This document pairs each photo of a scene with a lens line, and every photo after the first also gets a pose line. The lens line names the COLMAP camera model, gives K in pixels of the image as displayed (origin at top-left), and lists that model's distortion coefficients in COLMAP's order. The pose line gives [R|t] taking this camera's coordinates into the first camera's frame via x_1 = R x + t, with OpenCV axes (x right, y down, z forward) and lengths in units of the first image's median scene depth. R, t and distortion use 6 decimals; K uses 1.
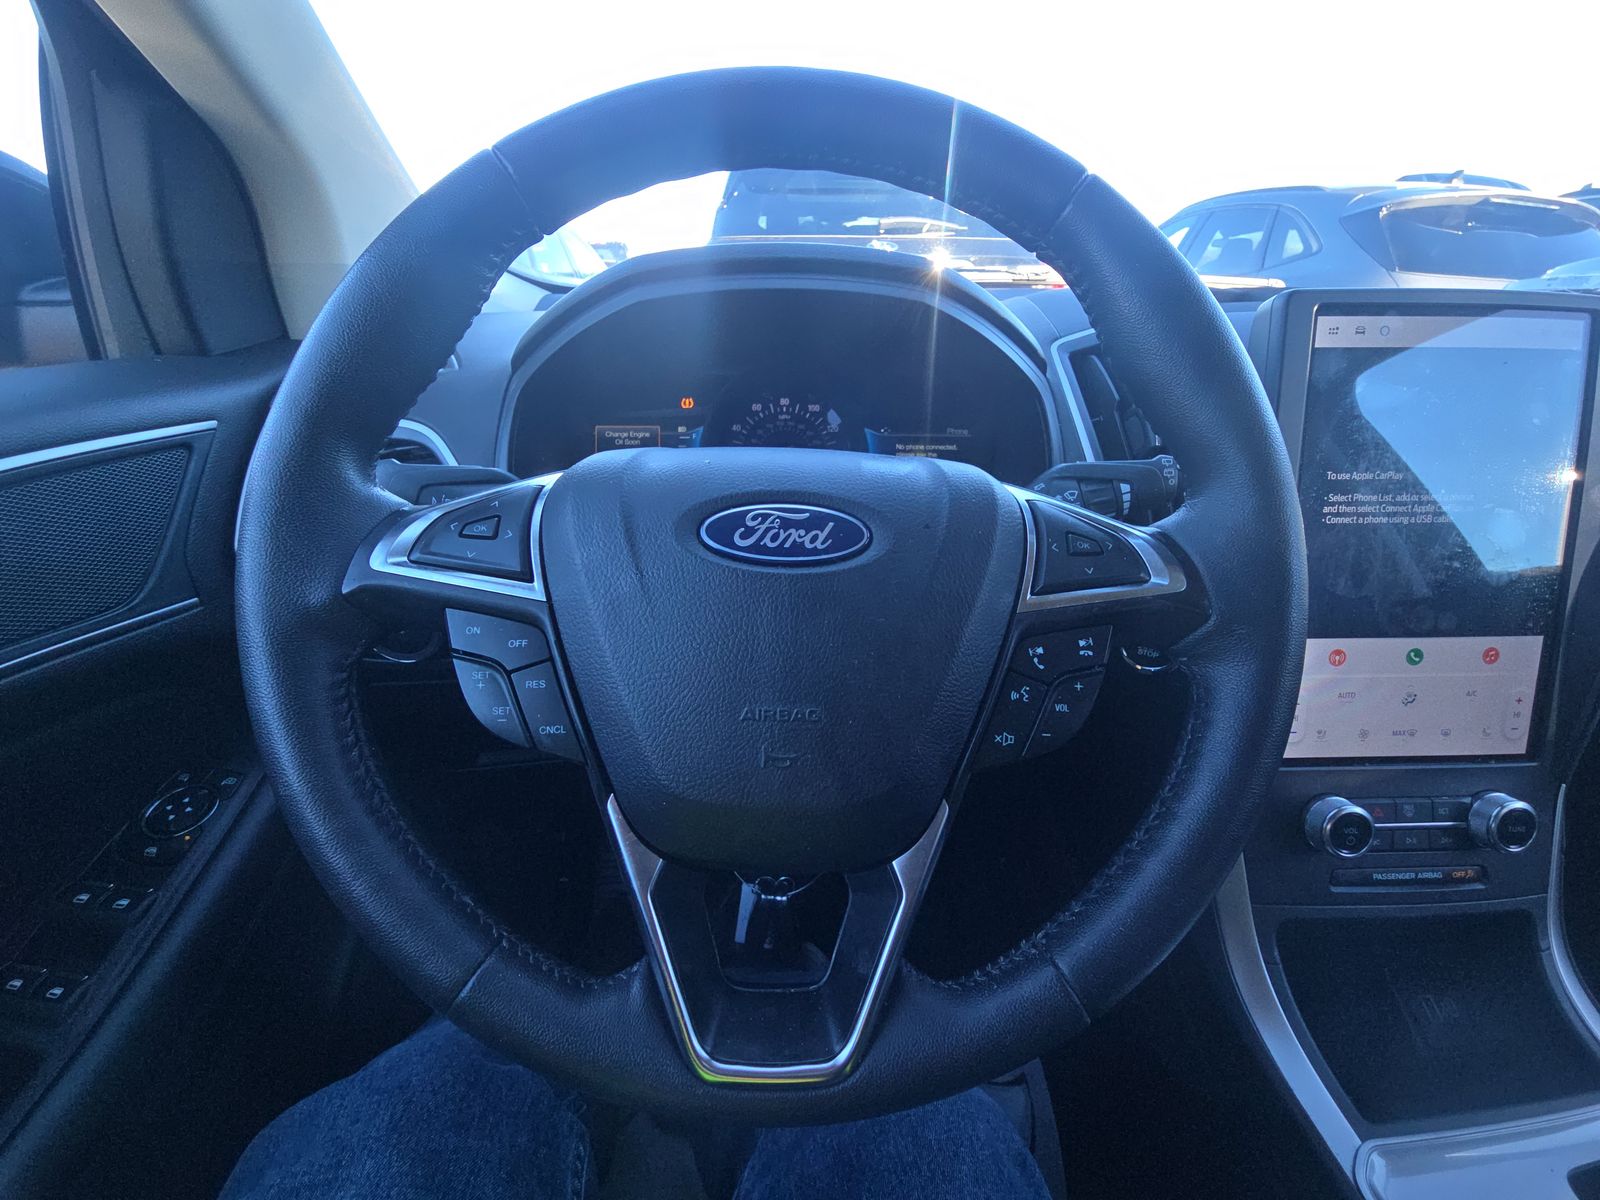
lens RADIAL K [[642.7, 0, 800.0], [0, 642.7, 600.0], [0, 0, 1]] dist [-0.002858, -0.000758]
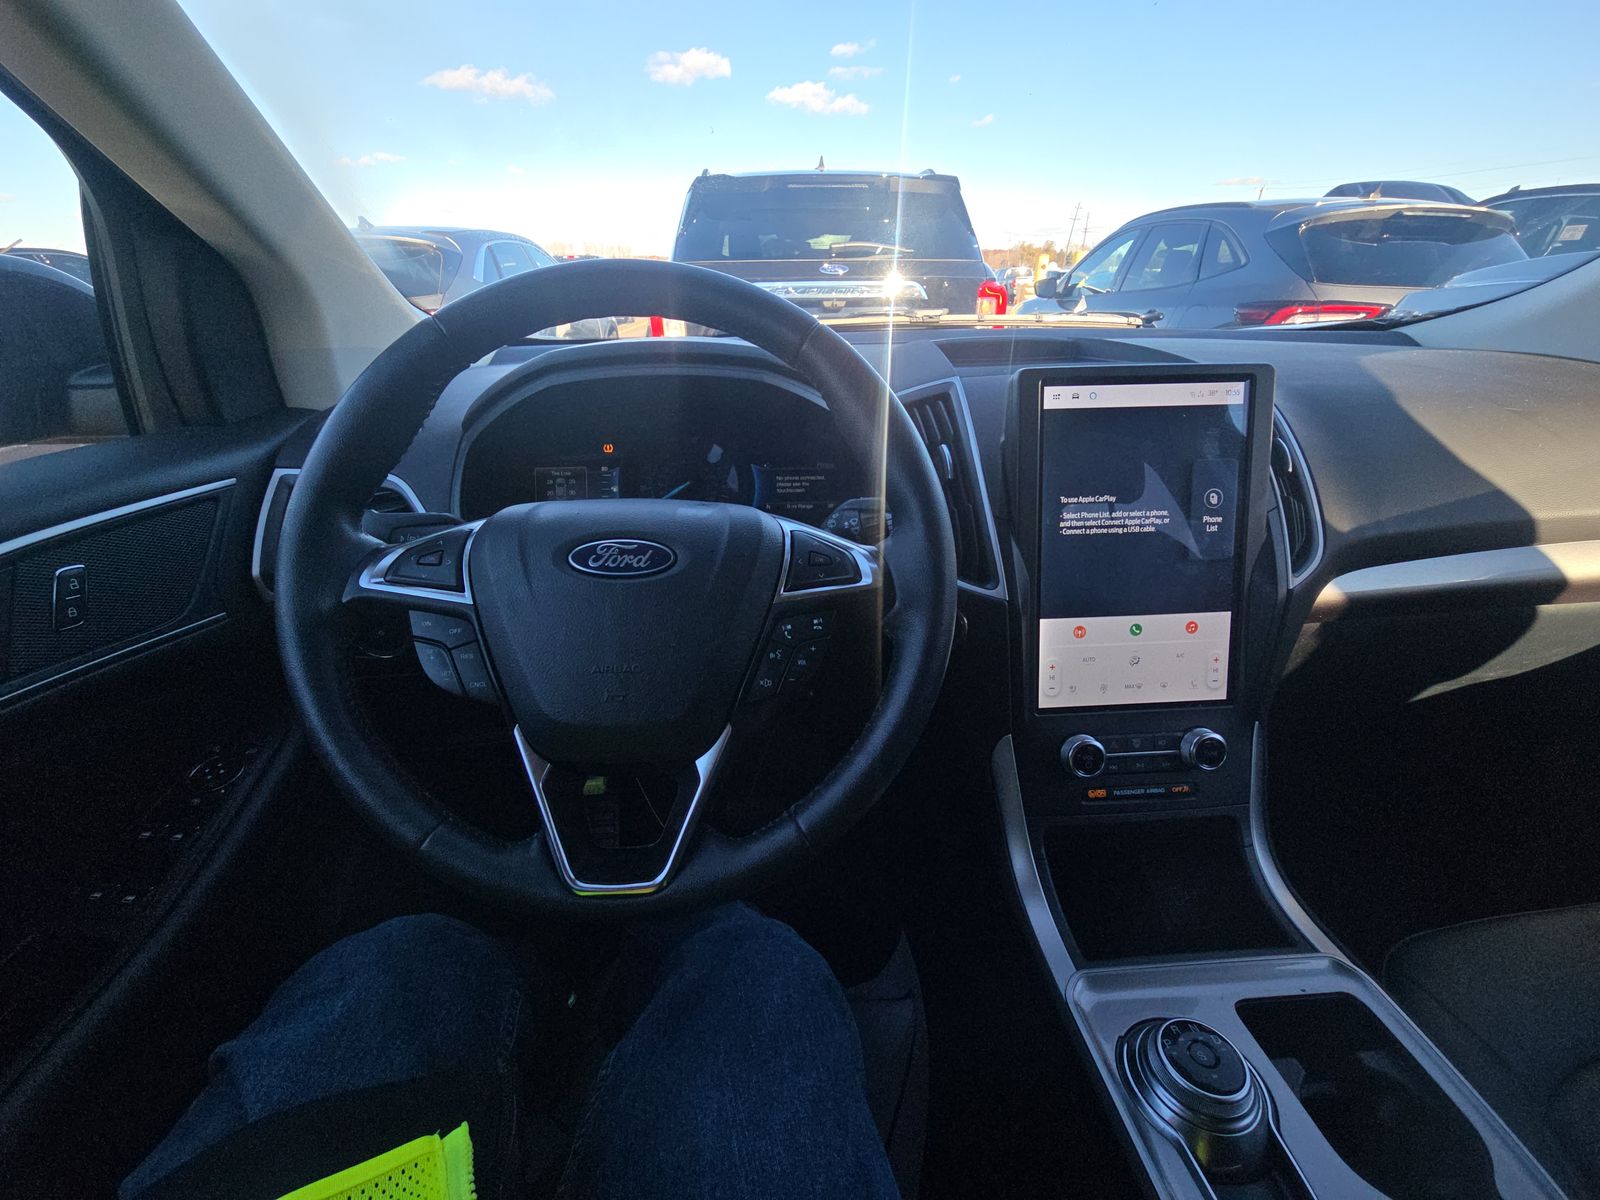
lens RADIAL K [[637.1, 0, 800.0], [0, 637.1, 600.0], [0, 0, 1]] dist [-0.002307, -0.000147]
pose [[0.999298, -0.027963, 0.024944, 0.263051], [0.028136, 0.999582, -0.006644, 0.017274], [-0.024747, 0.007341, 0.999667, -0.417701]]
